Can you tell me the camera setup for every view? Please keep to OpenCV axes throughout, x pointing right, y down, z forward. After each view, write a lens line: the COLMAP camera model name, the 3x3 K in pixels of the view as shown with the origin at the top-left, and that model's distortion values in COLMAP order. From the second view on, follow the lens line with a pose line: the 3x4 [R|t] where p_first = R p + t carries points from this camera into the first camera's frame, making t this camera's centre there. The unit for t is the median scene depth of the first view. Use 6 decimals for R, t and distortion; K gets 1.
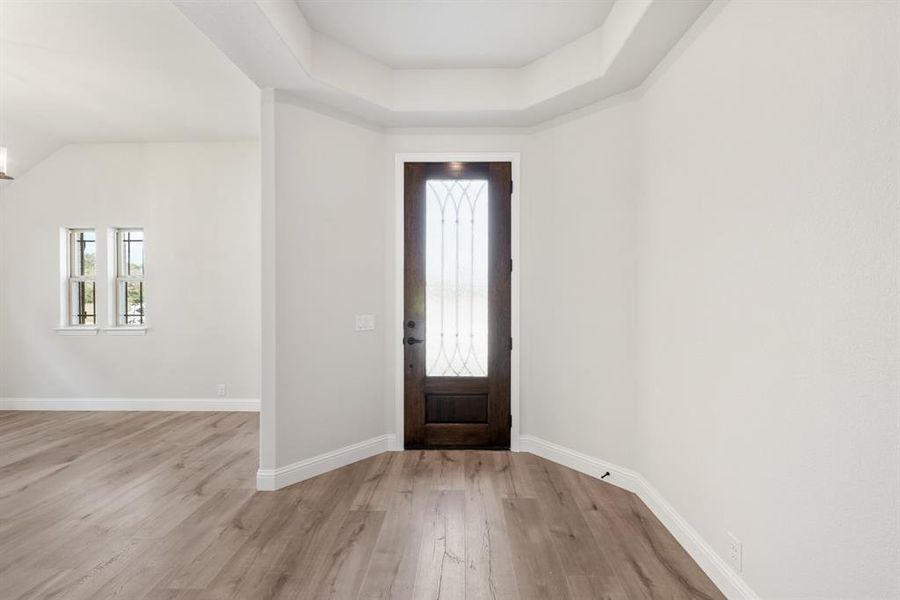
lens RADIAL K [[363.1, 0, 456.5], [0, 363.1, 295.2], [0, 0, 1]] dist [-0.008054, 0.000832]
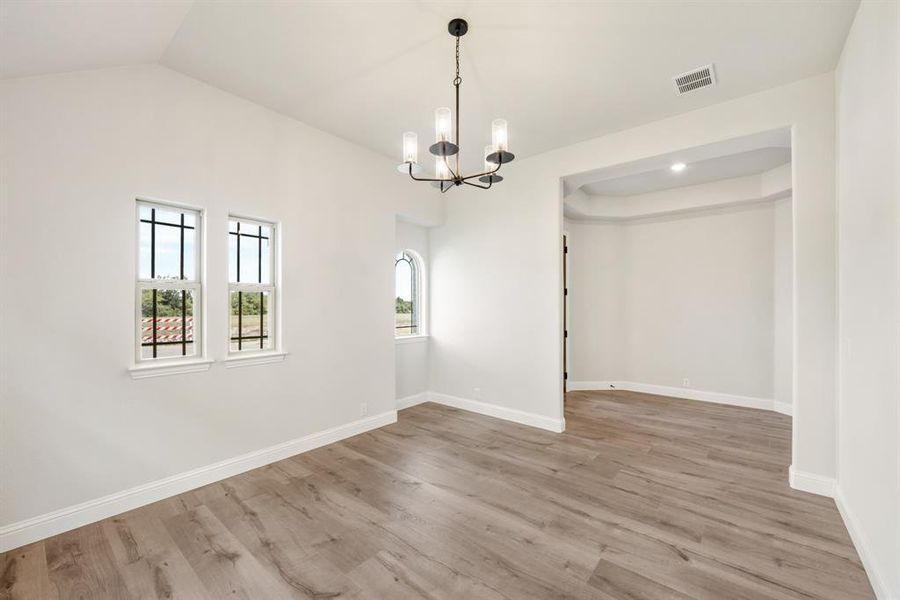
lens RADIAL K [[363.1, 0, 453.3], [0, 363.1, 288.3], [0, 0, 1]] dist [-0.008054, 0.000832]
pose [[0.632852, 0.028351, 0.773754, -1.236549], [0.013278, 0.998785, -0.047456, -0.003210], [-0.774159, 0.040307, 0.631707, 0.215991]]
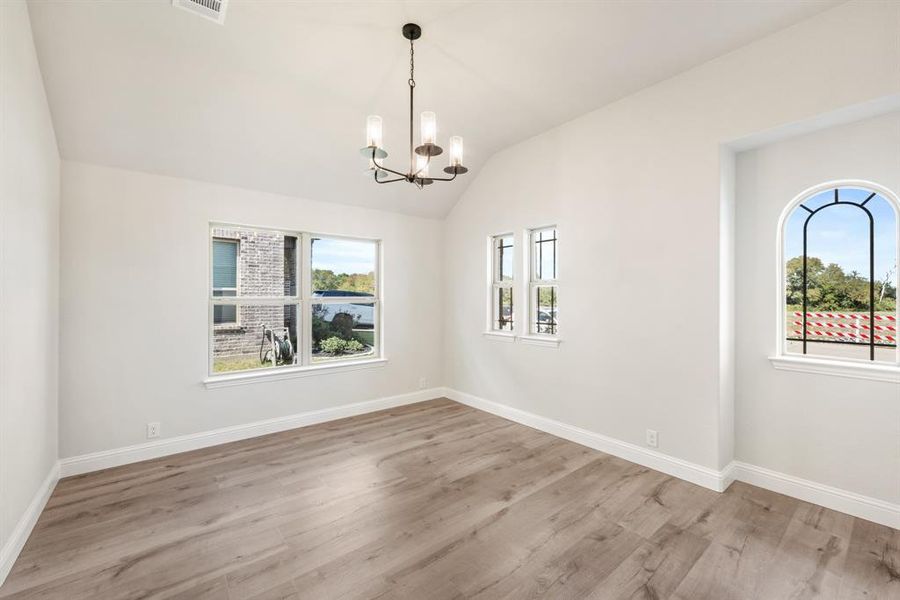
lens RADIAL K [[363.1, 0, 447.2], [0, 363.1, 296.8], [0, 0, 1]] dist [-0.008054, 0.000832]
pose [[0.627994, 0.000015, -0.778218, -0.353857], [-0.007880, 0.999949, -0.006340, -0.003912], [0.778178, 0.010114, 0.627962, 0.250039]]
